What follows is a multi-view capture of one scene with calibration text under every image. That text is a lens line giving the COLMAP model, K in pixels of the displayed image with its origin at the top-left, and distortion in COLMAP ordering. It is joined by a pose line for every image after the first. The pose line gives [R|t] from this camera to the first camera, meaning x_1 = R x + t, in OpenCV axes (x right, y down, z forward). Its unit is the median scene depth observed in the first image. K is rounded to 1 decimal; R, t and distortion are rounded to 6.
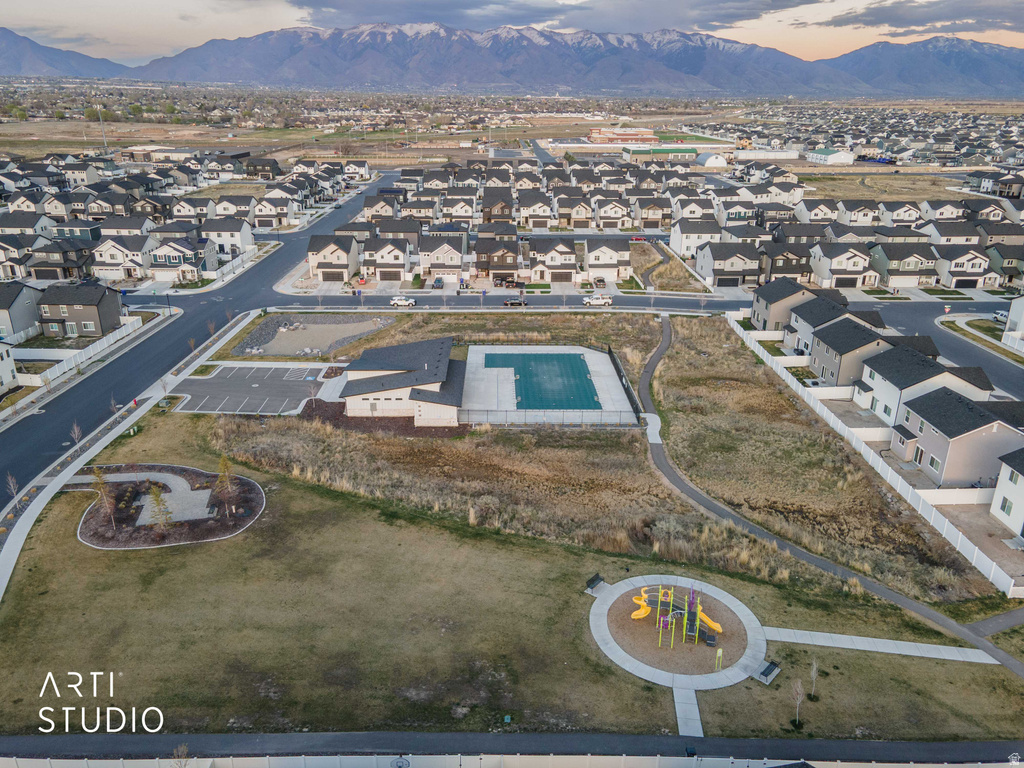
lens RADIAL K [[754.5, 0, 502.7], [0, 754.5, 386.7], [0, 0, 1]] dist [0.038690, 0.006457]
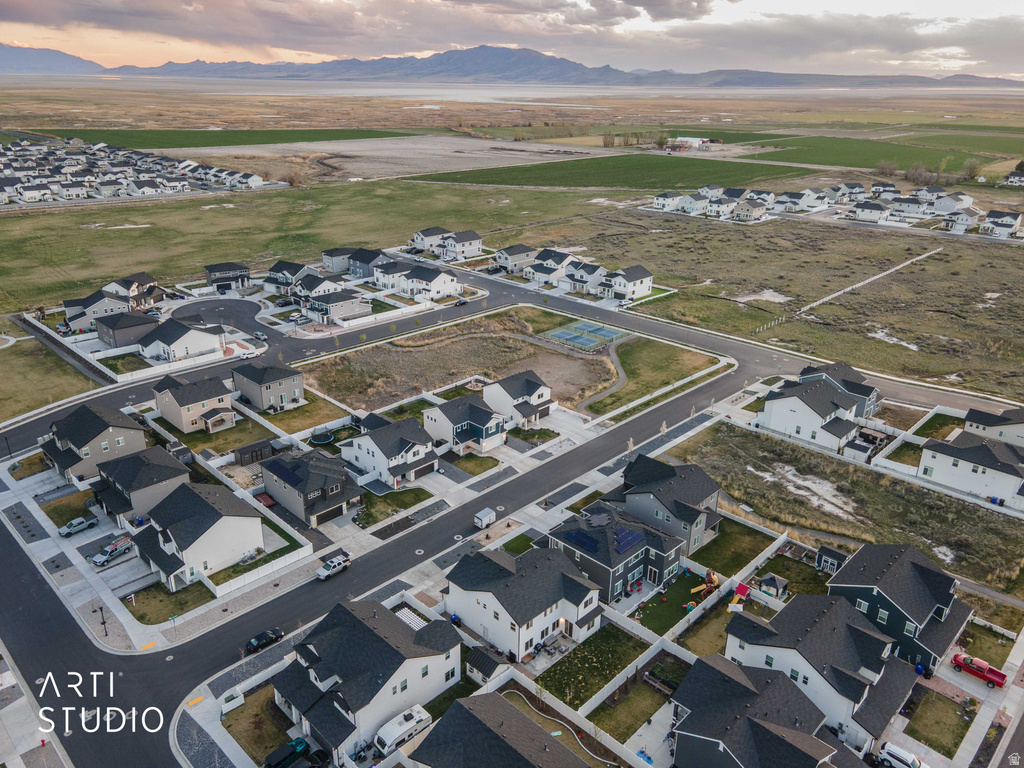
lens RADIAL K [[743.7, 0, 502.3], [0, 743.7, 381.9], [0, 0, 1]] dist [0.037451, 0.006594]
pose [[-0.707736, -0.276518, 0.650113, -1.293795], [0.237976, 0.773129, 0.587911, -0.352573], [-0.665190, 0.570797, -0.481367, 0.423320]]
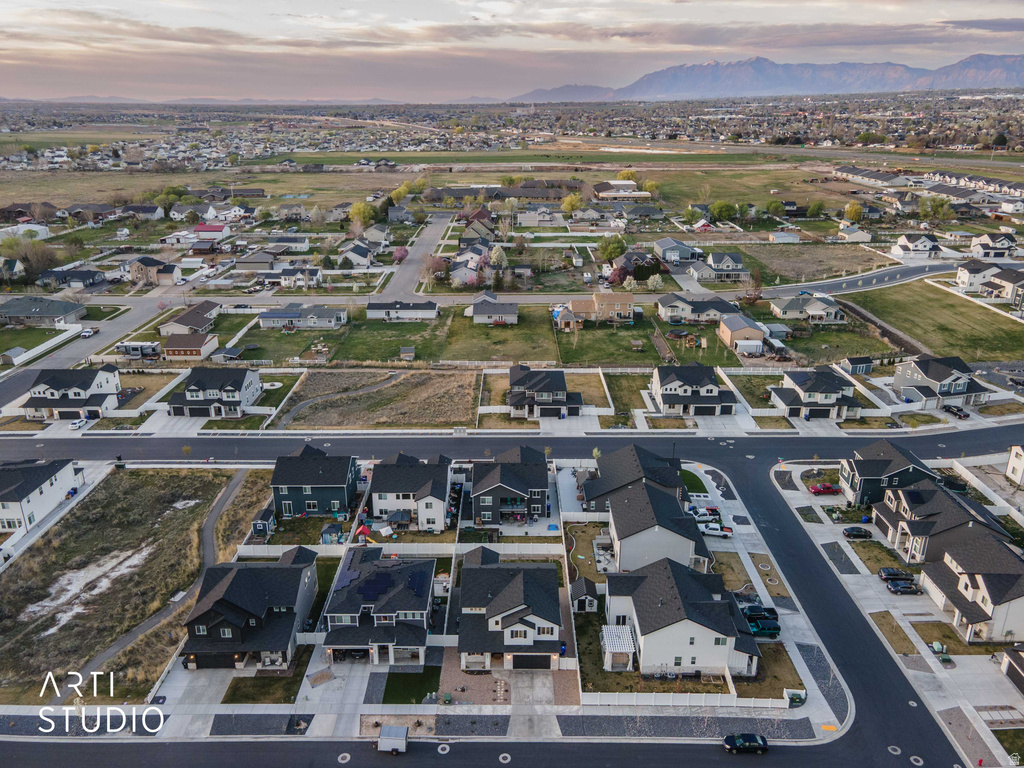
lens RADIAL K [[754.5, 0, 502.7], [0, 754.5, 386.7], [0, 0, 1]] dist [0.038690, 0.006457]
pose [[-0.012329, 0.348575, -0.937200, -0.446870], [-0.352616, 0.875543, 0.330282, -0.226062], [0.935687, 0.334544, 0.112118, 0.091516]]
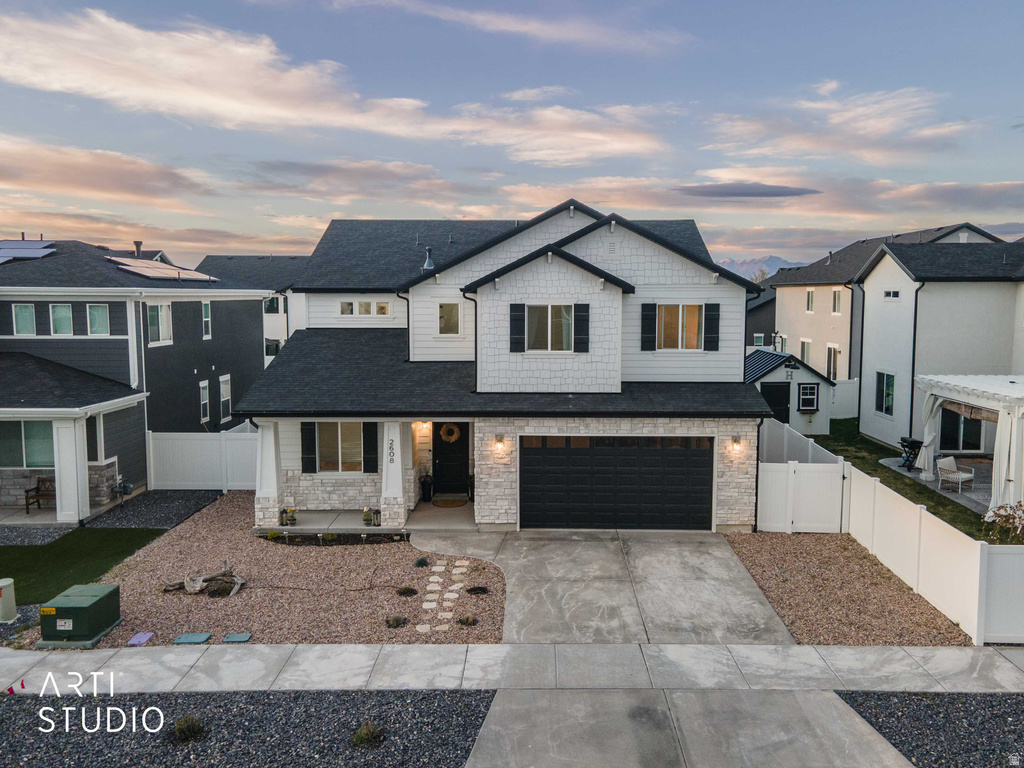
lens RADIAL K [[791.2, 0, 532.4], [0, 791.2, 360.6], [0, 0, 1]] dist [0.035610, 0.010281]
pose [[-0.004194, 0.079310, -0.996841, -0.798154], [-0.357052, 0.931022, 0.075576, 0.118049], [0.934075, 0.356241, 0.024413, 0.225571]]
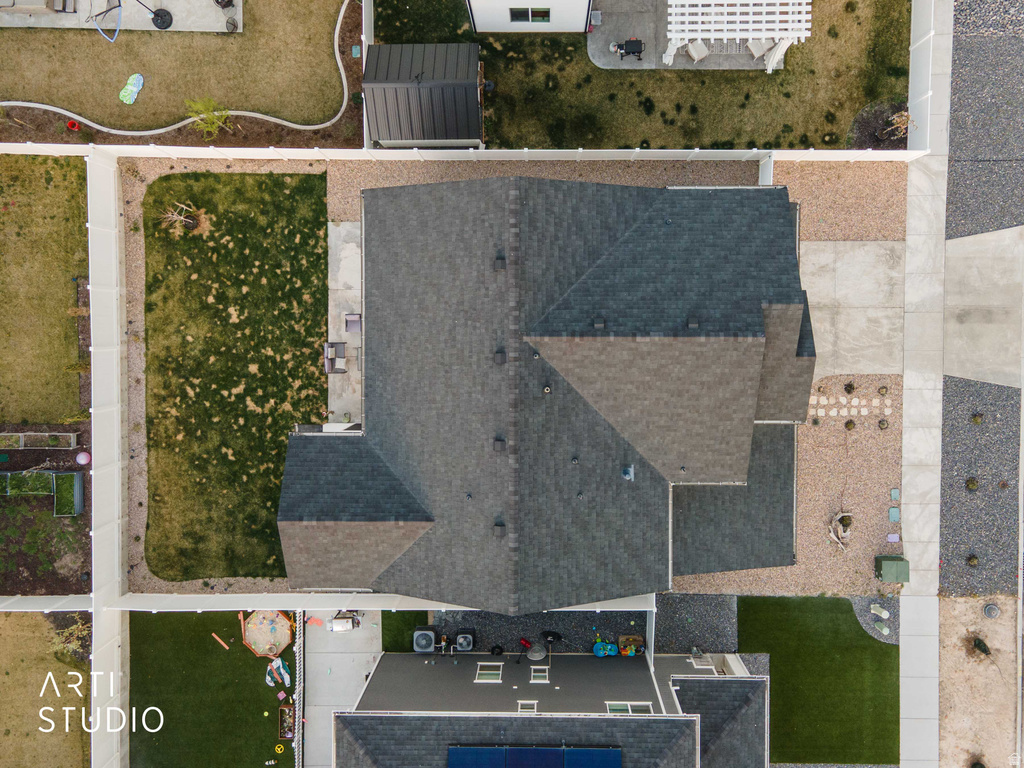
lens RADIAL K [[743.7, 0, 502.3], [0, 743.7, 381.9], [0, 0, 1]] dist [0.037451, 0.006594]
pose [[0.999854, 0.005380, -0.016231, -0.973403], [0.013429, 0.340540, 0.940134, -0.015647], [0.010585, -0.940215, 0.340418, 0.171471]]
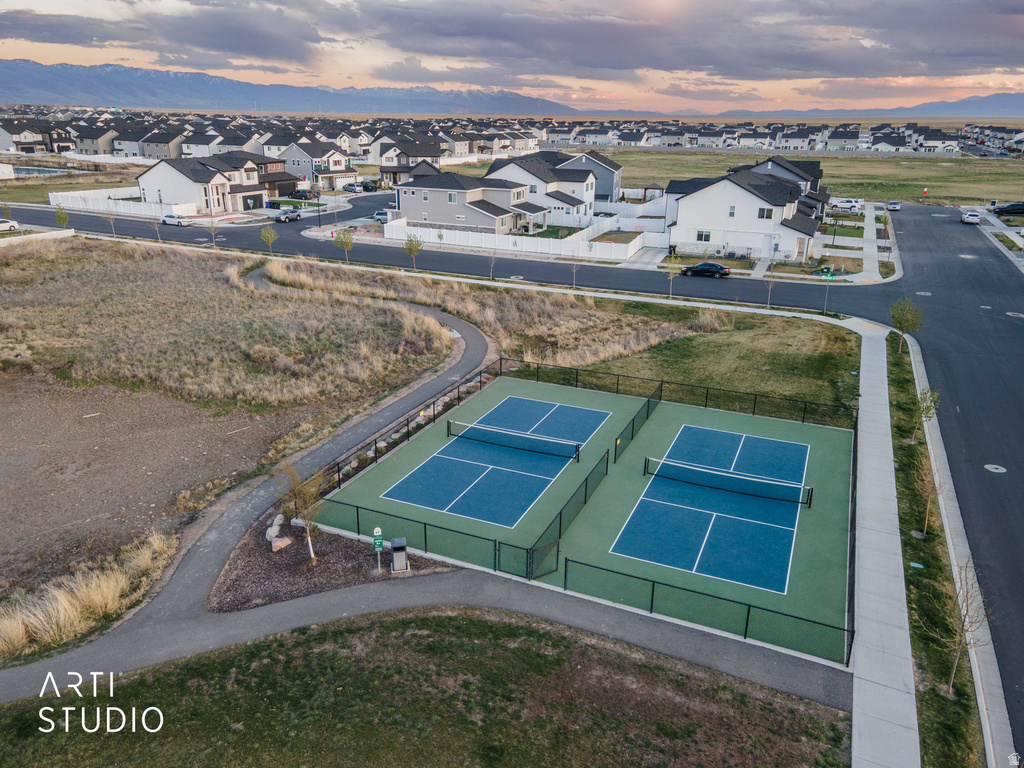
lens RADIAL K [[738.5, 0, 512.0], [0, 738.5, 384.0], [0, 0, 1]] dist [0.048425, 0.000683]
pose [[0.406659, -0.313188, 0.858220, -0.719924], [0.316559, 0.929511, 0.189206, 0.303400], [-0.856982, 0.194735, 0.477137, -0.415717]]
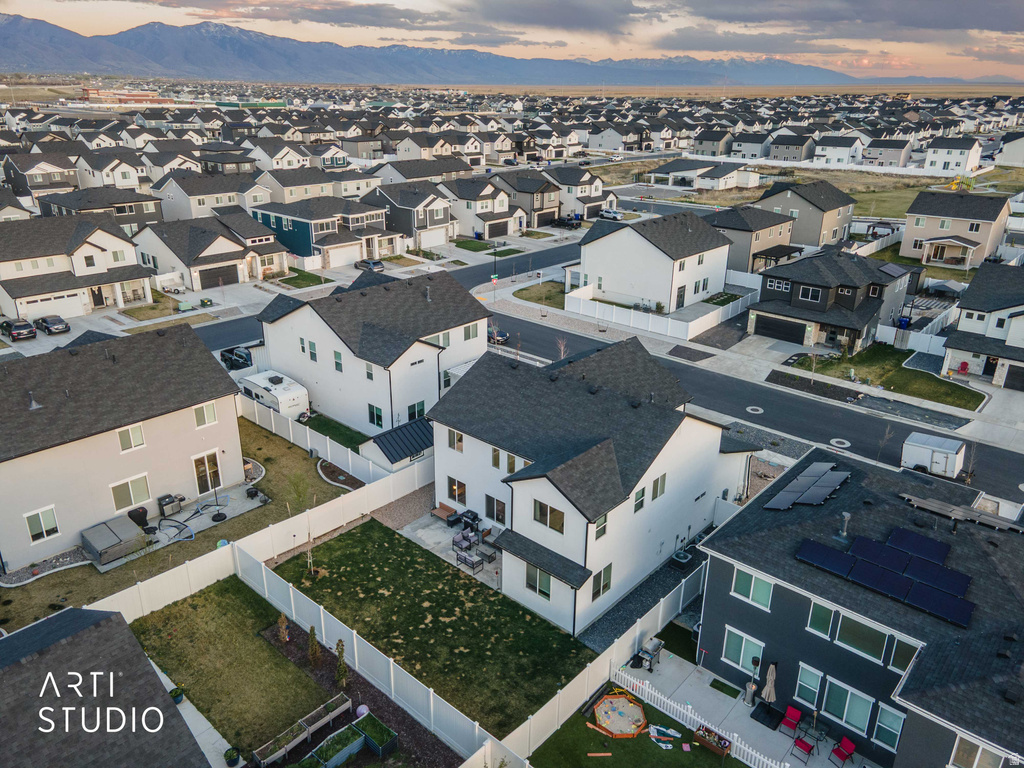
lens RADIAL K [[743.7, 0, 502.3], [0, 743.7, 381.9], [0, 0, 1]] dist [0.037451, 0.006594]
pose [[0.675737, -0.274801, 0.684006, -1.148851], [0.259834, 0.957153, 0.127845, 0.068602], [-0.689830, 0.091339, 0.718186, 0.061899]]
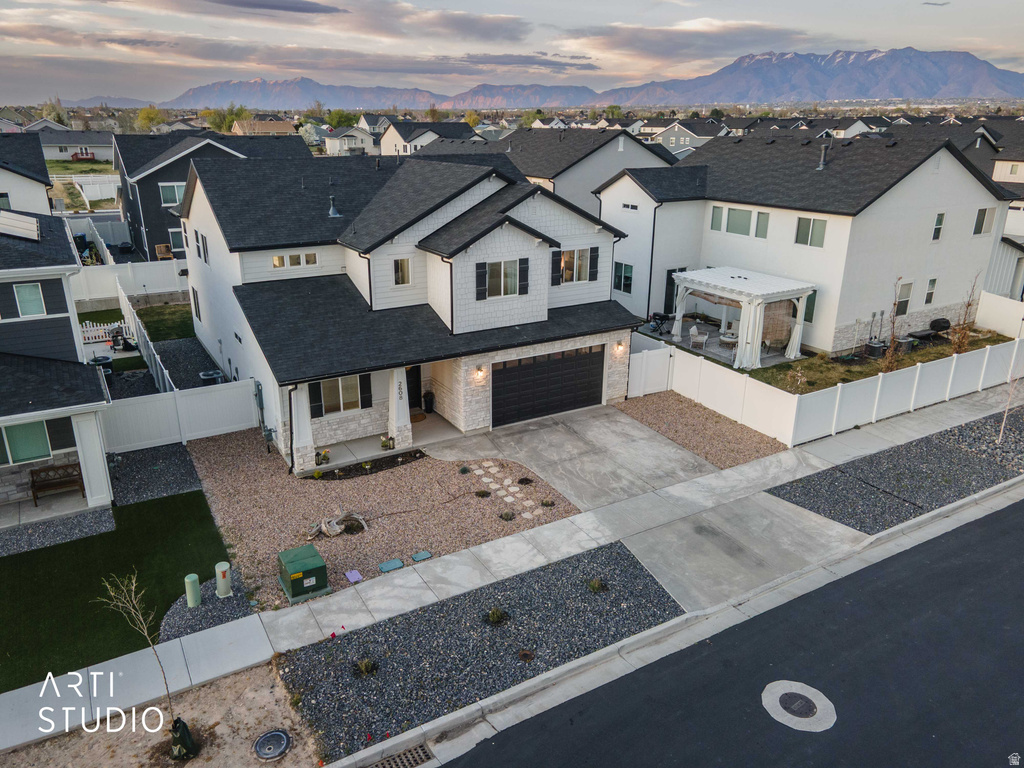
lens RADIAL K [[745.9, 0, 503.7], [0, 745.9, 378.0], [0, 0, 1]] dist [0.046827, 0.008182]
pose [[0.504918, 0.280503, -0.816318, -0.791867], [-0.307979, 0.942022, 0.133202, 0.120303], [0.806354, 0.184153, 0.562034, 0.150387]]
